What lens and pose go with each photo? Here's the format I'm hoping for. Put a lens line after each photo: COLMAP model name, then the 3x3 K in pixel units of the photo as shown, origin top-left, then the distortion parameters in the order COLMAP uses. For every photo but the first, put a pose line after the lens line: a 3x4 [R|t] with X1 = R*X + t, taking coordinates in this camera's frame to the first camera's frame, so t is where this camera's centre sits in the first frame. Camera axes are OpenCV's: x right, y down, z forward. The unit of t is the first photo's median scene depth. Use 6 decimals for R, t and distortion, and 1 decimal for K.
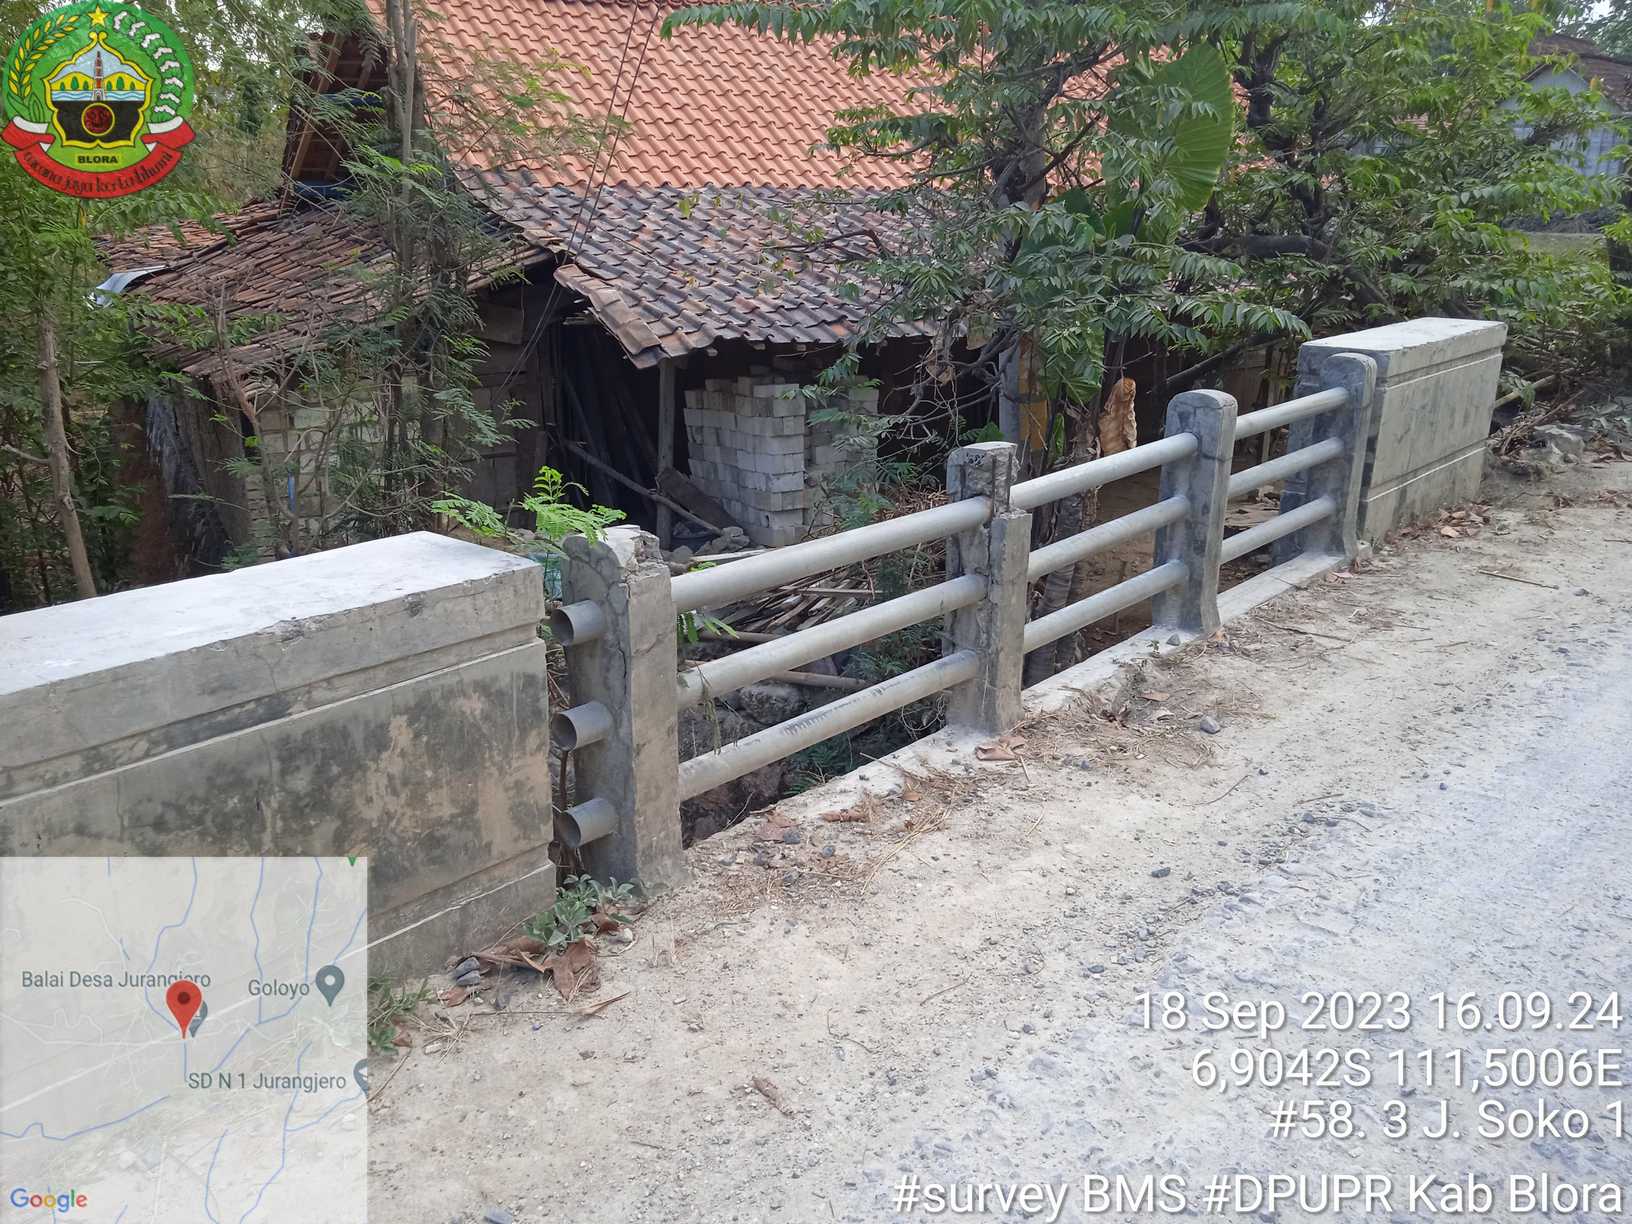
lens RADIAL K [[1343.7, 0, 823.5], [0, 1343.7, 616.9], [0, 0, 1]] dist [0.056817, -0.059600]
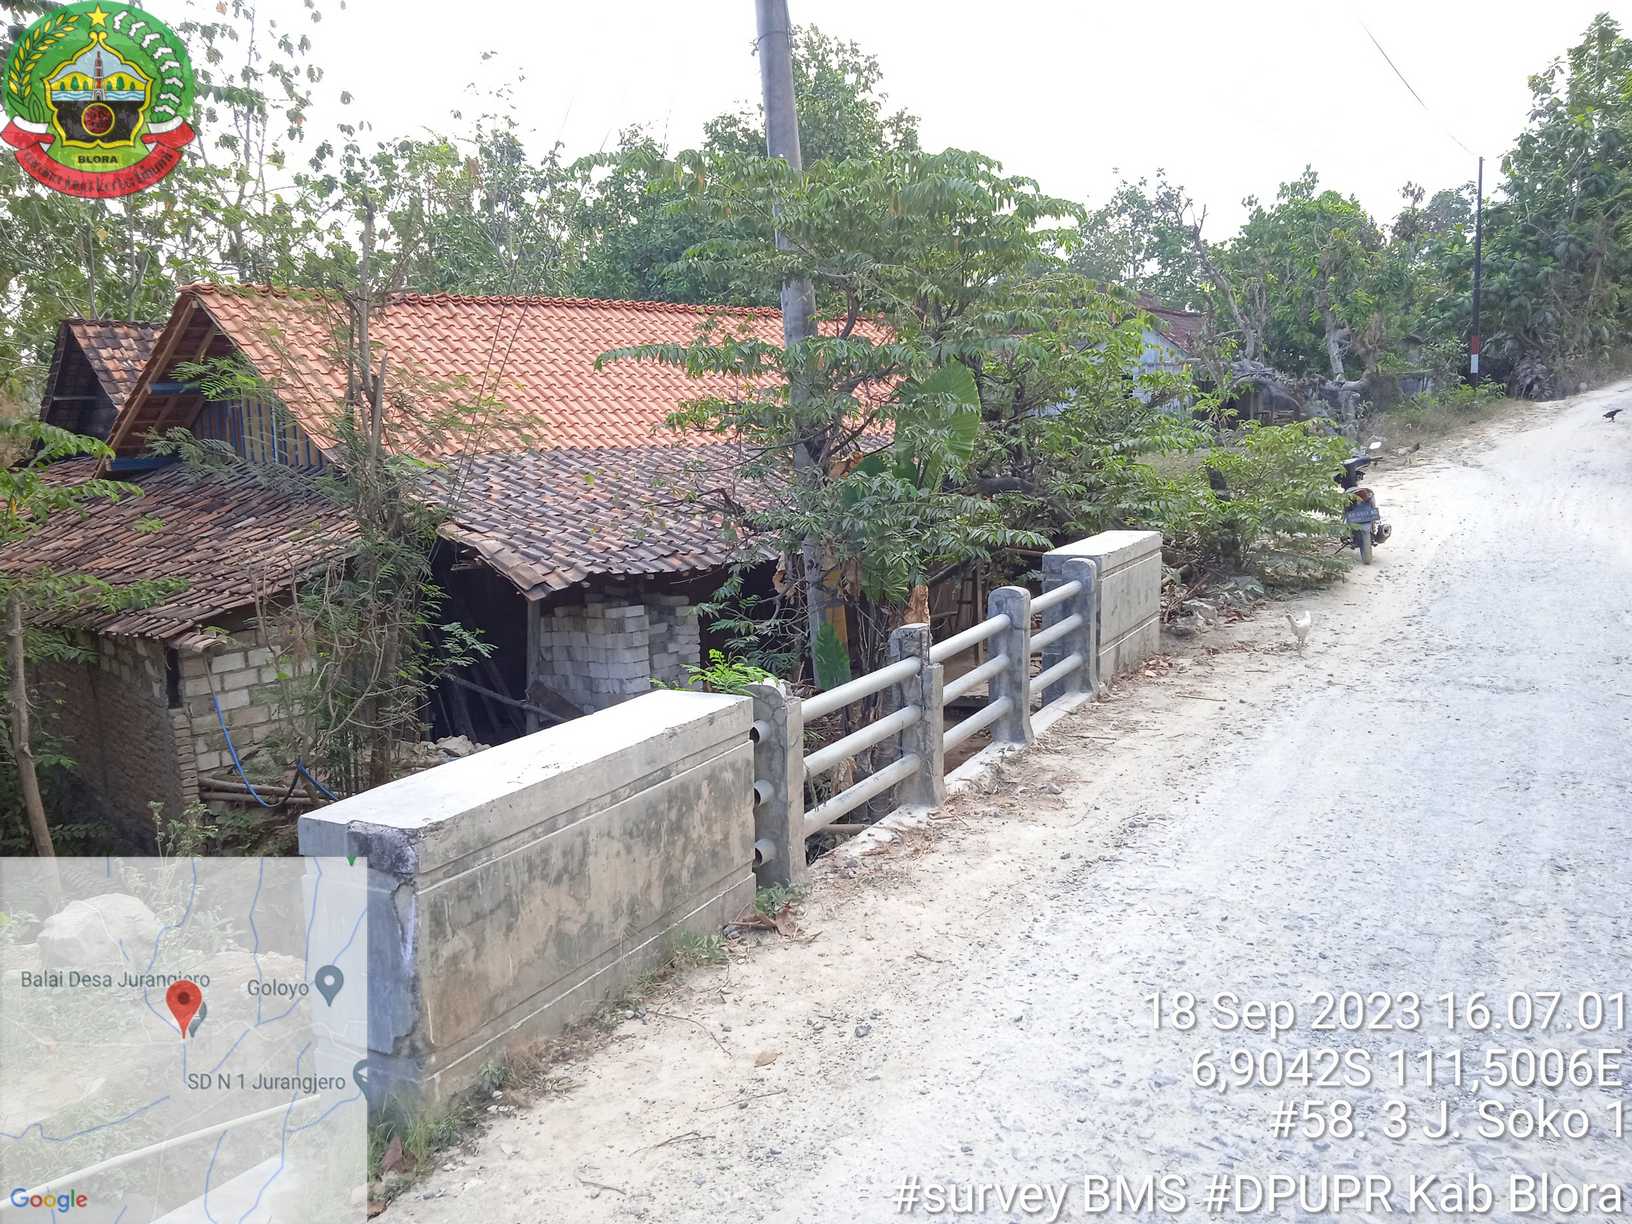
lens RADIAL K [[1343.7, 0, 818.9], [0, 1343.7, 621.8], [0, 0, 1]] dist [0.056817, -0.059600]
pose [[0.969039, -0.068914, 0.237095, -0.301084], [0.105226, 0.983956, -0.144076, 0.072654], [-0.223362, 0.164564, 0.960743, -0.435173]]
